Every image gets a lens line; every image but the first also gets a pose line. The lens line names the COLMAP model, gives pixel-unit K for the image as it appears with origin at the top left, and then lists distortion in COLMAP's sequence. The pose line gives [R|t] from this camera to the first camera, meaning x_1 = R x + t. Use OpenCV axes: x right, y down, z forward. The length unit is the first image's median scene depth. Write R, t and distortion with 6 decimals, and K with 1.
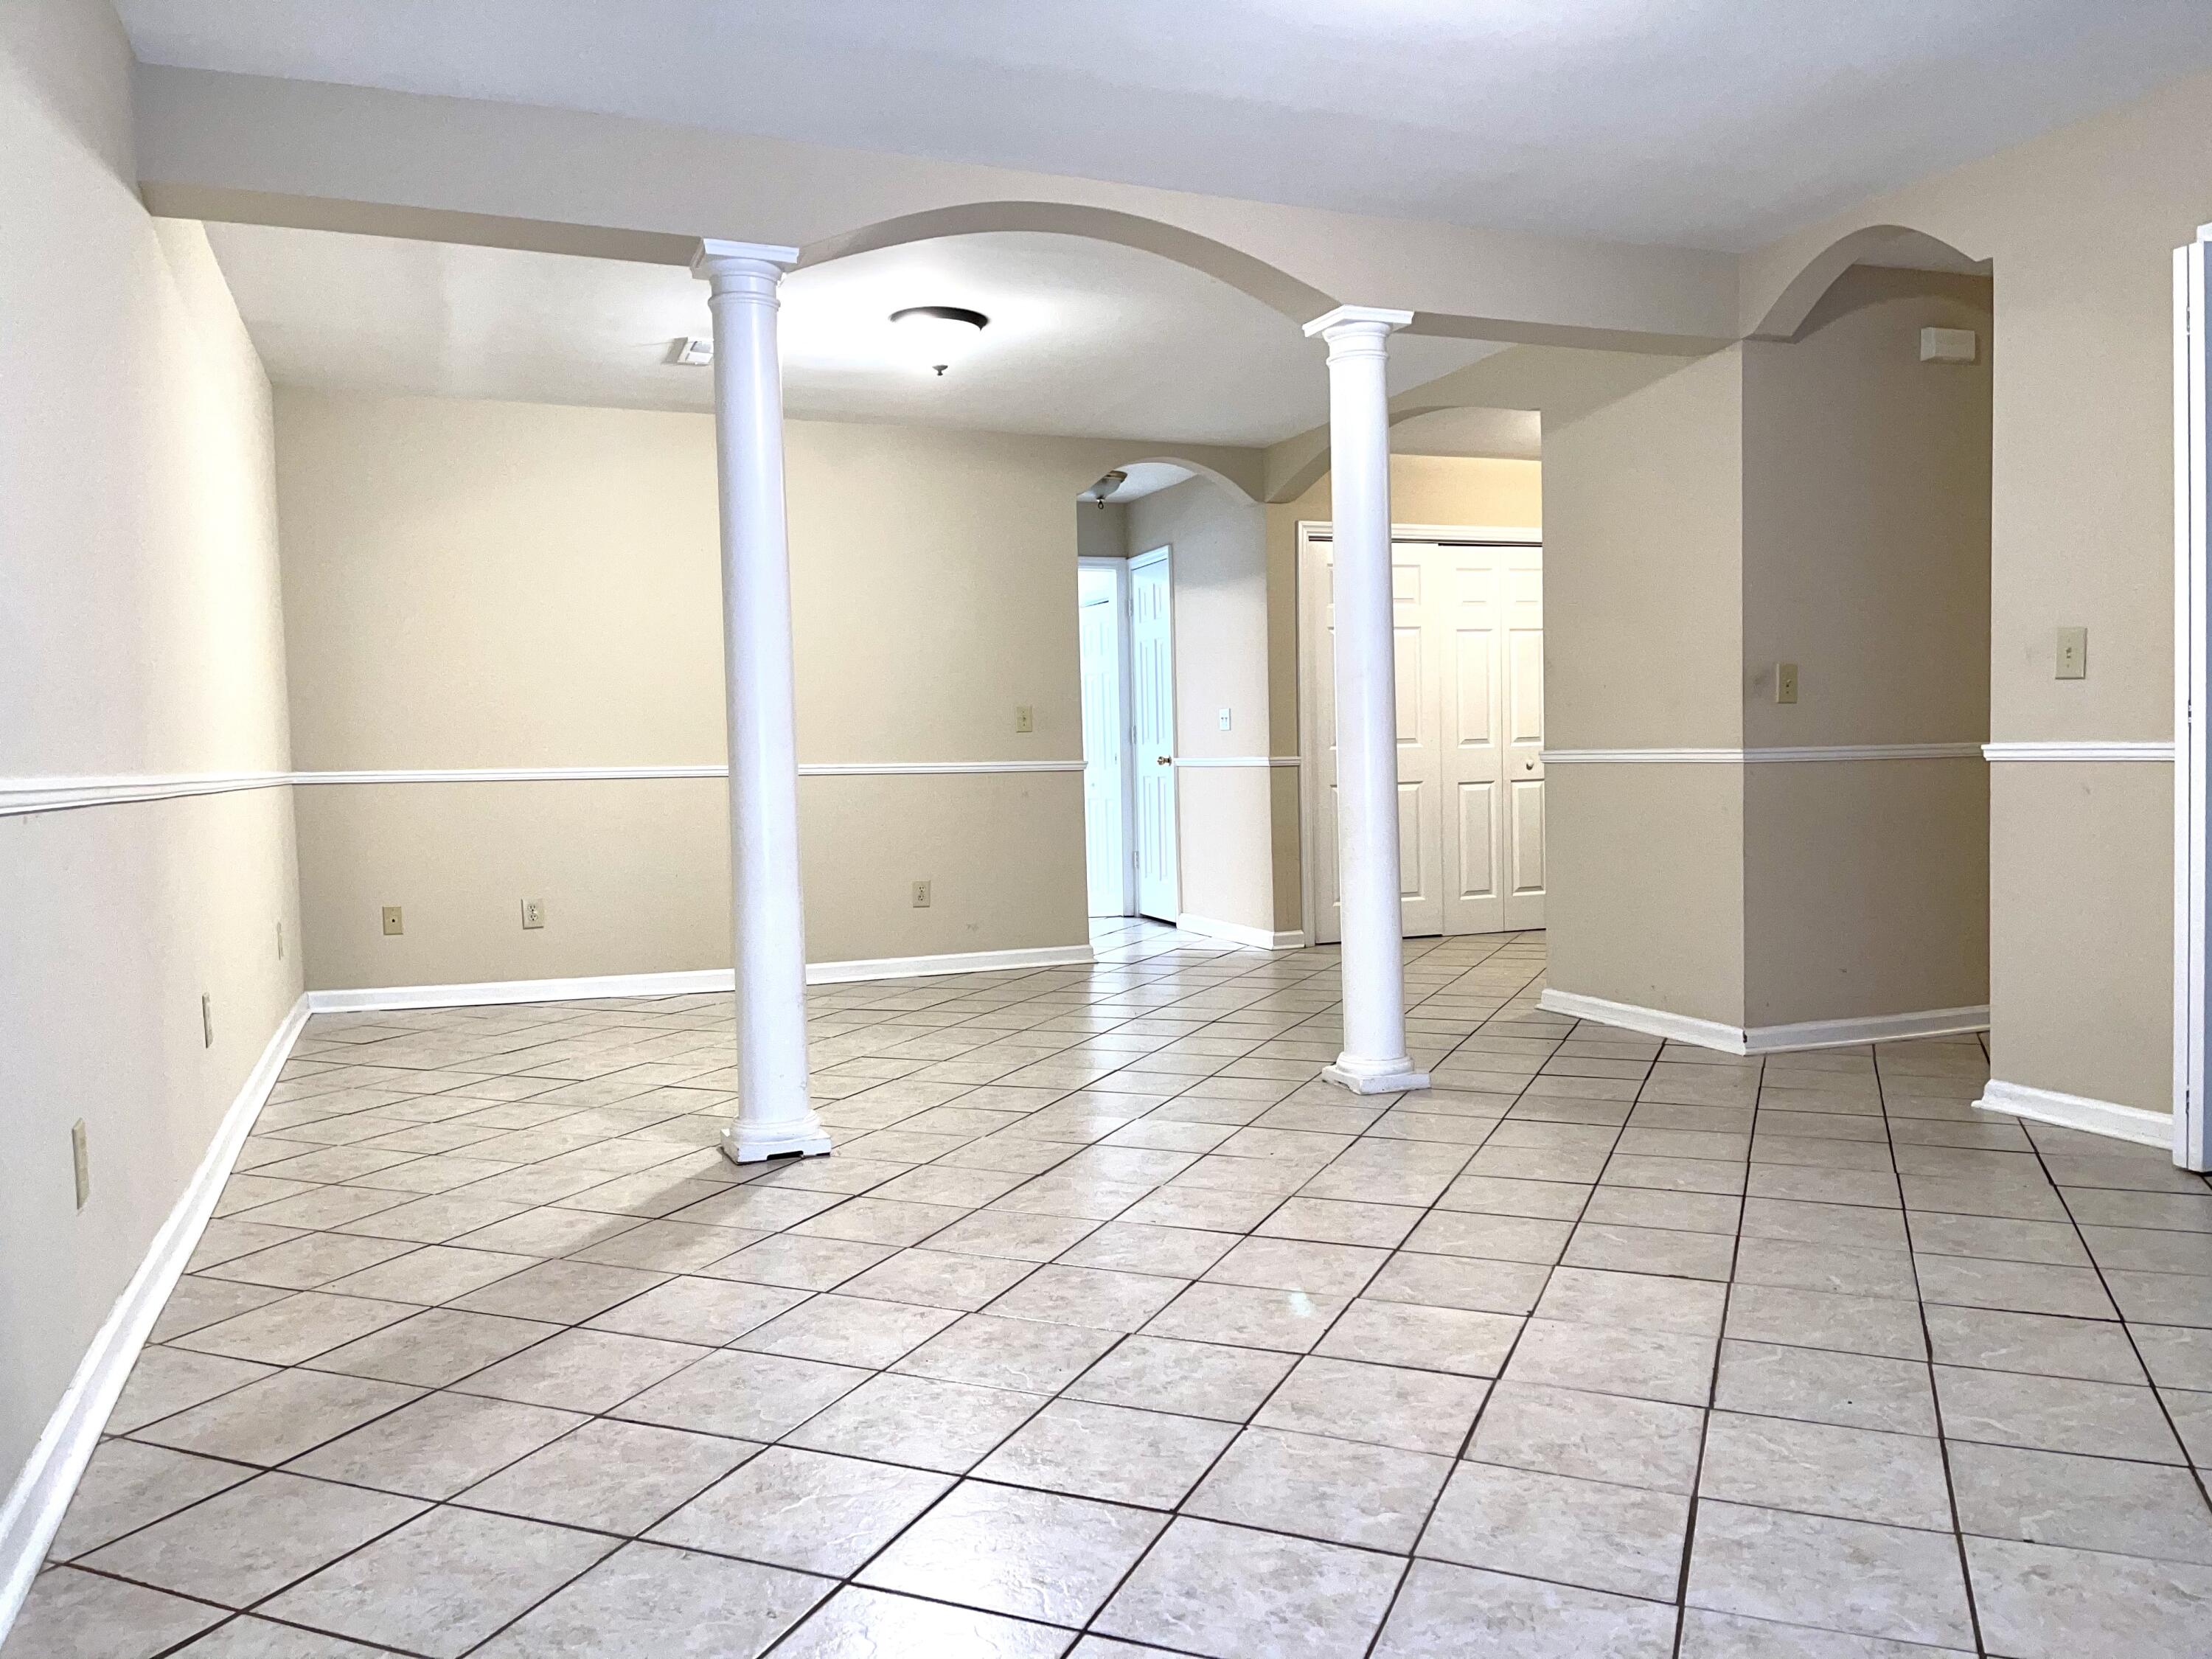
lens RADIAL K [[1660.9, 0, 1109.3], [0, 1660.9, 835.6], [0, 0, 1]] dist [0.084195, -0.109541]
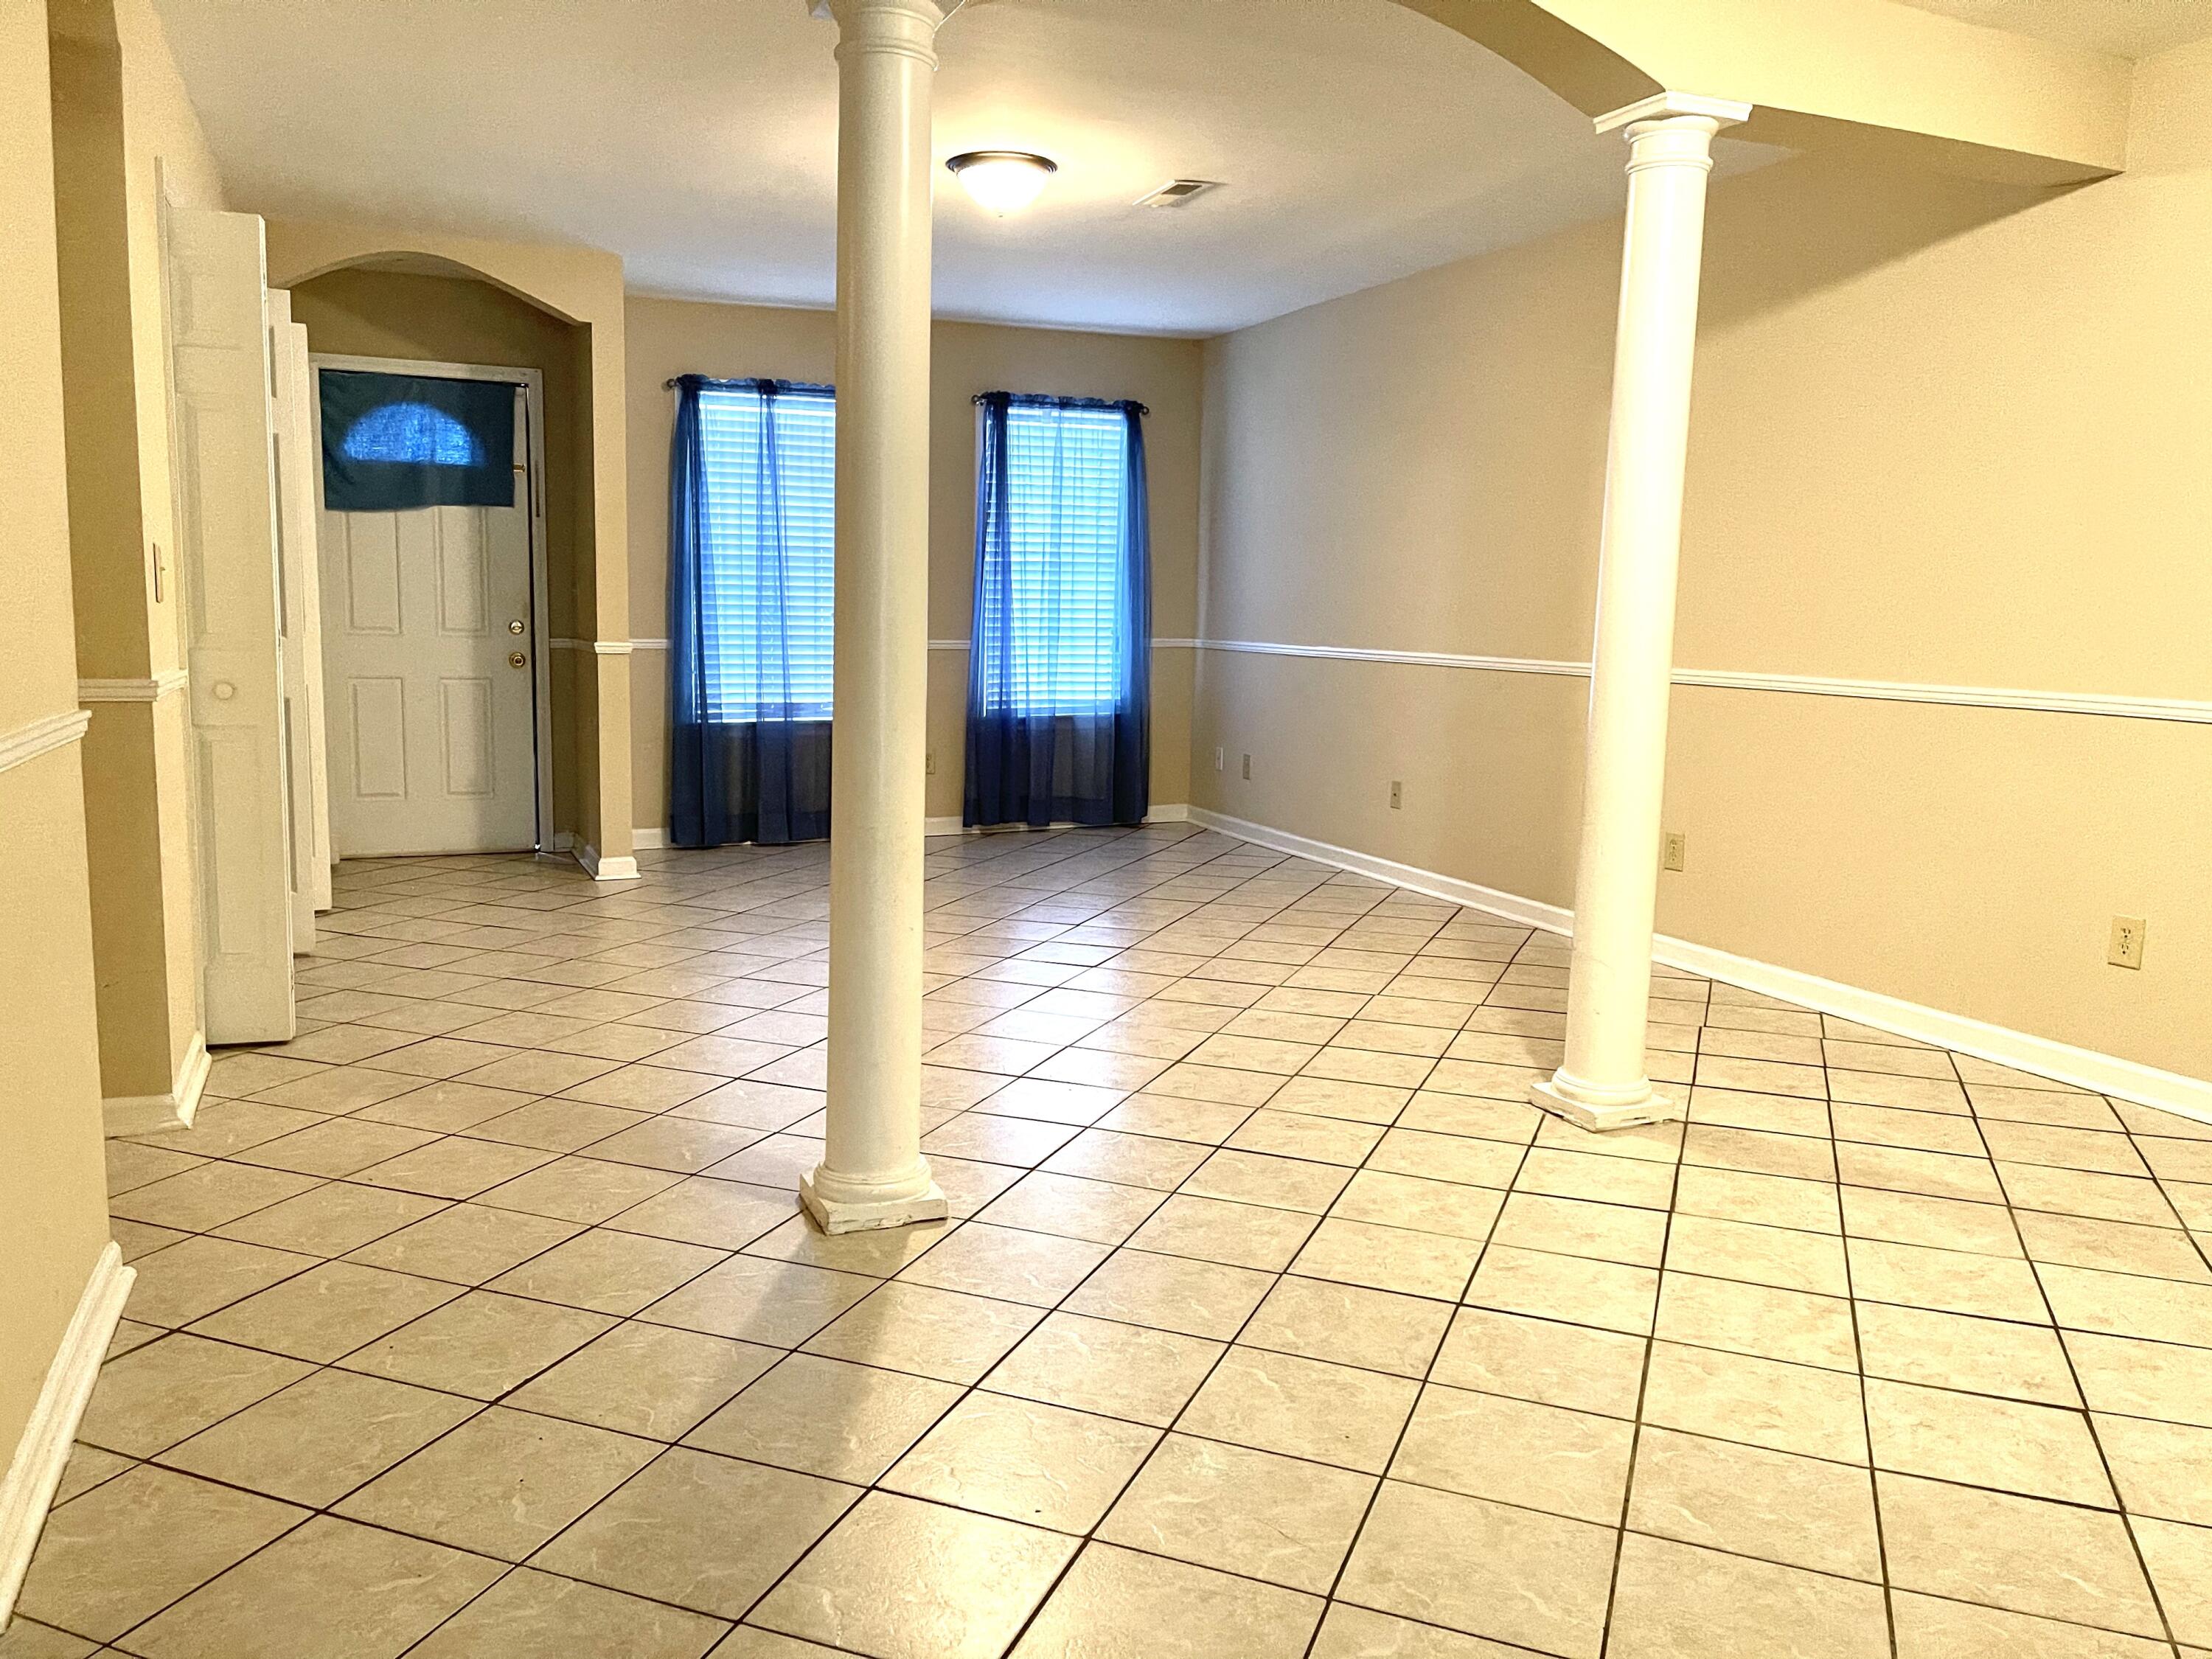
lens RADIAL K [[1665.4, 0, 1113.0], [0, 1665.4, 833.3], [0, 0, 1]] dist [0.047901, -0.052238]
pose [[-0.999740, 0.004405, -0.022362, 0.094946], [0.000148, 0.982377, 0.186911, -0.143464], [0.022792, 0.186860, -0.982122, 1.970637]]
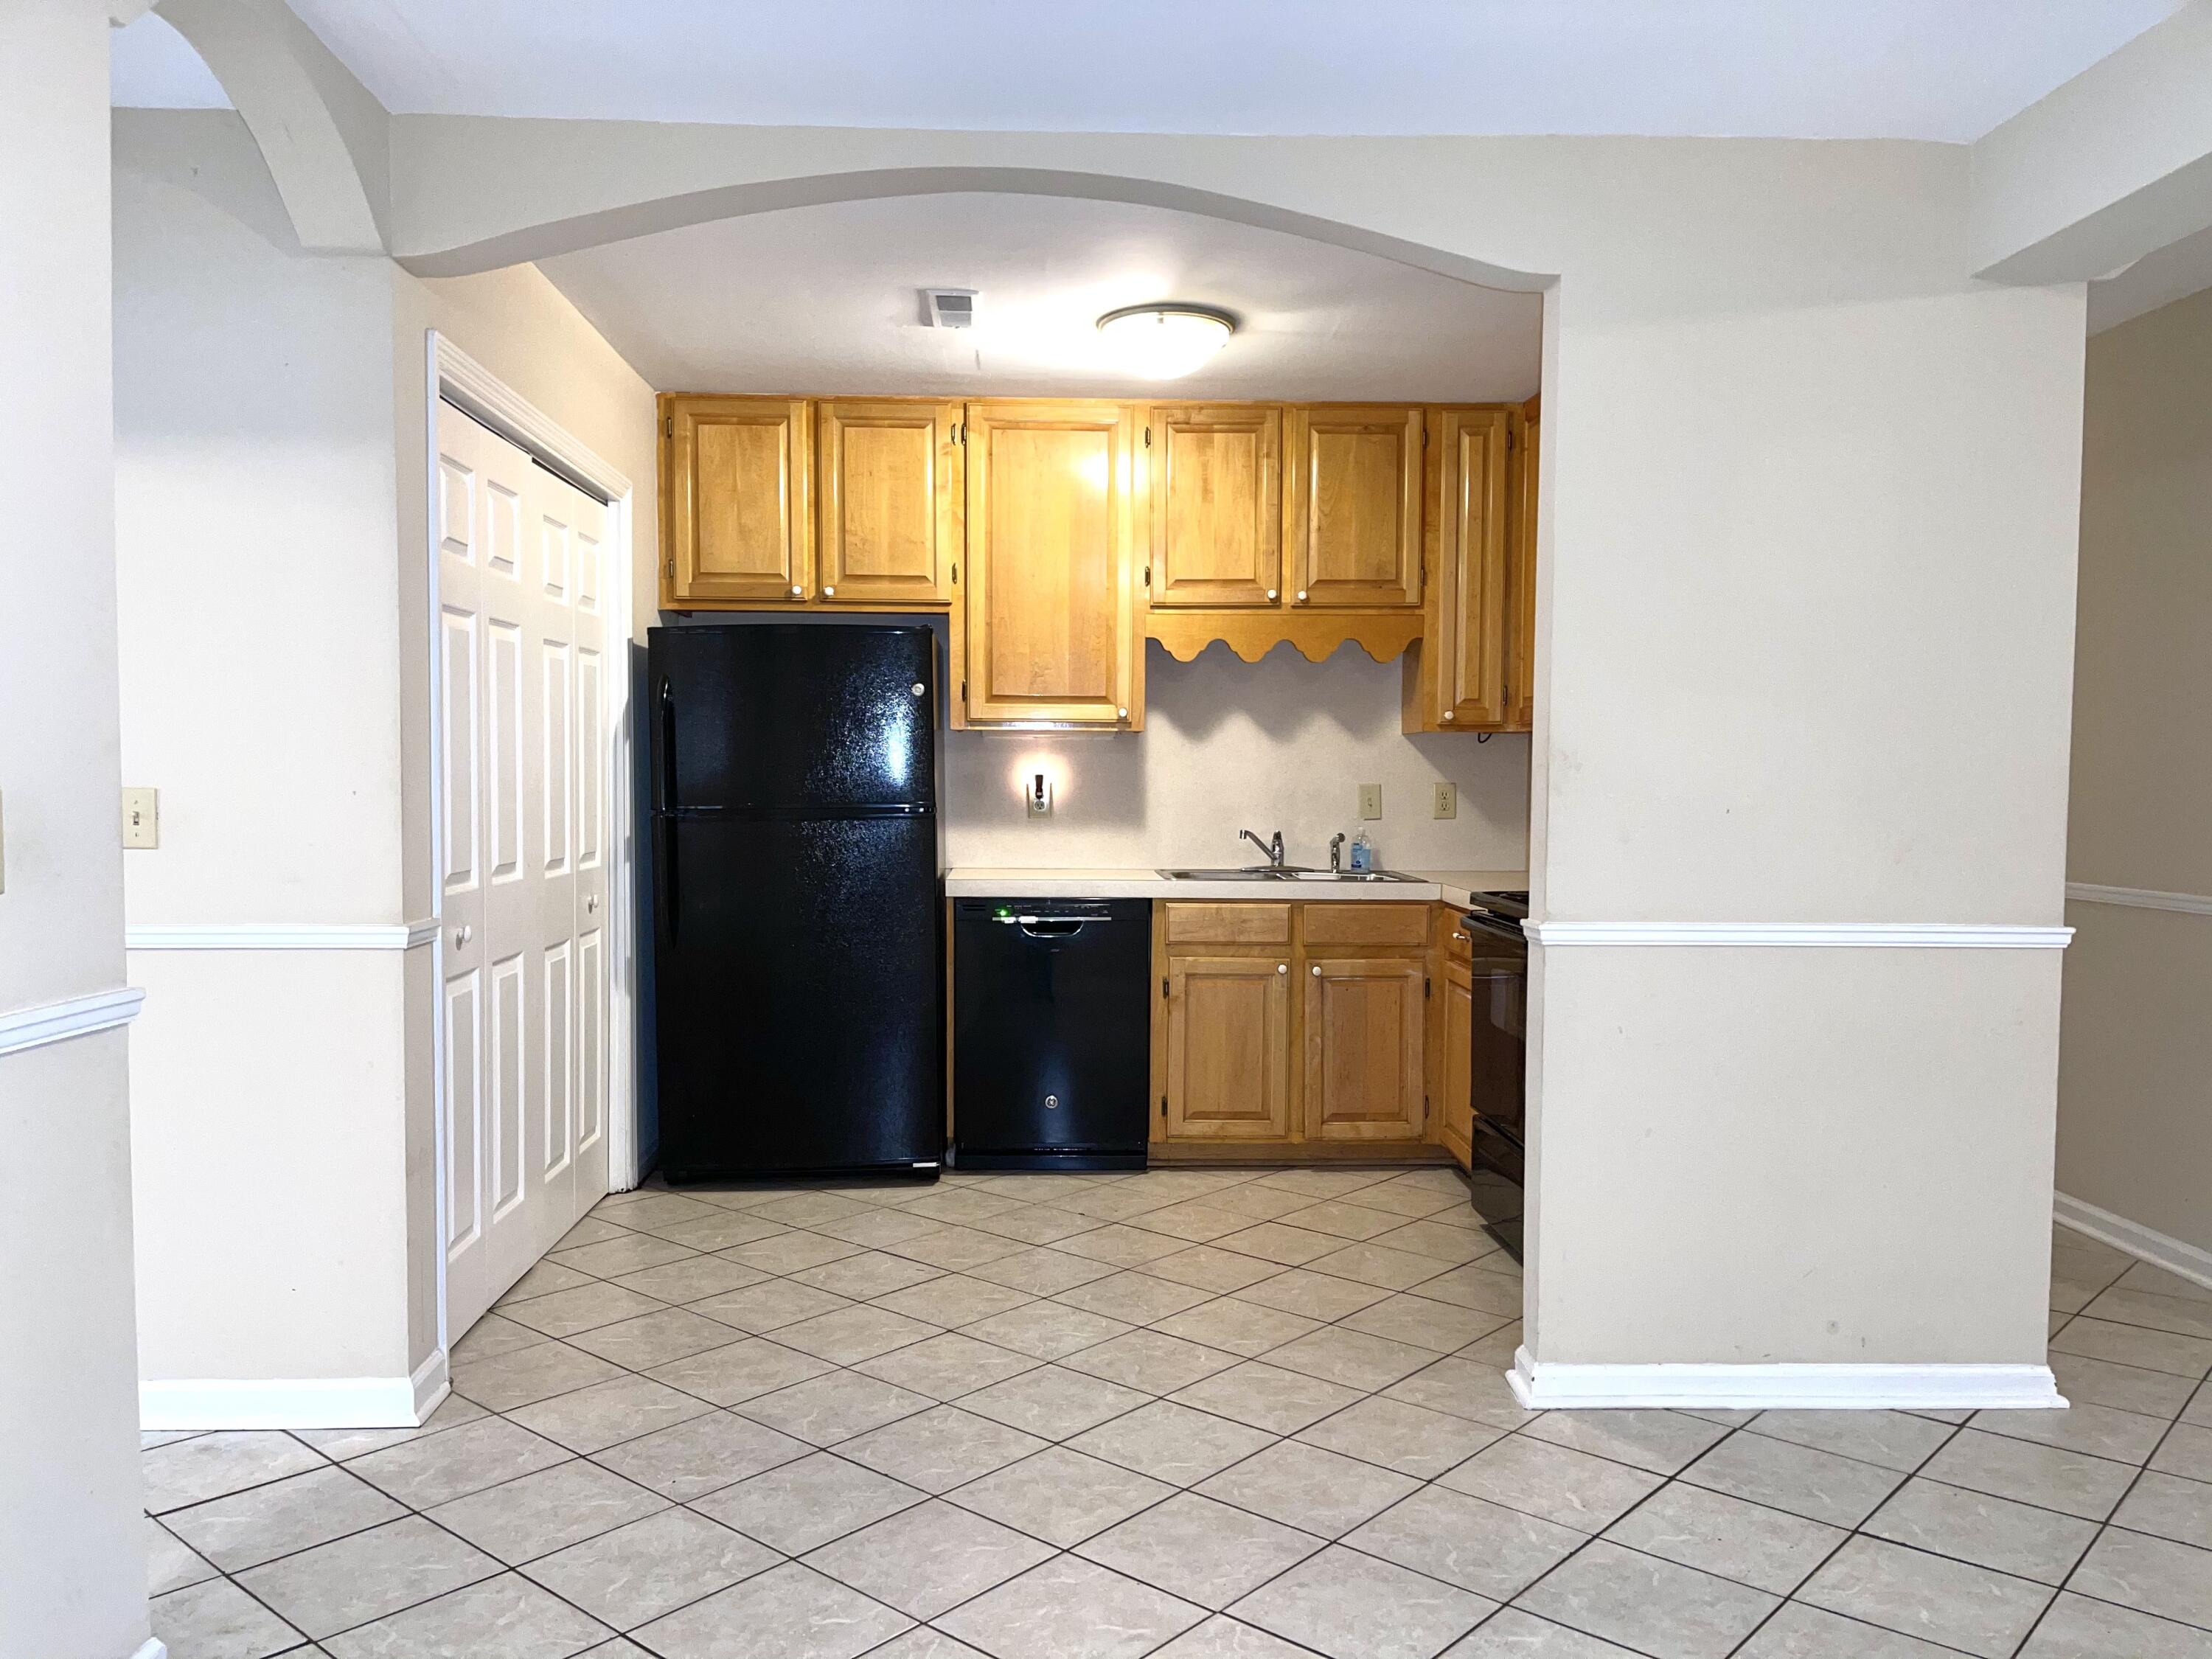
lens RADIAL K [[1660.9, 0, 1103.1], [0, 1660.9, 854.0], [0, 0, 1]] dist [0.106334, -0.145374]
pose [[0.328620, -0.018779, 0.944276, -0.449462], [0.035880, 0.999329, 0.007387, -0.125357], [-0.943781, 0.031453, 0.329073, 1.468126]]
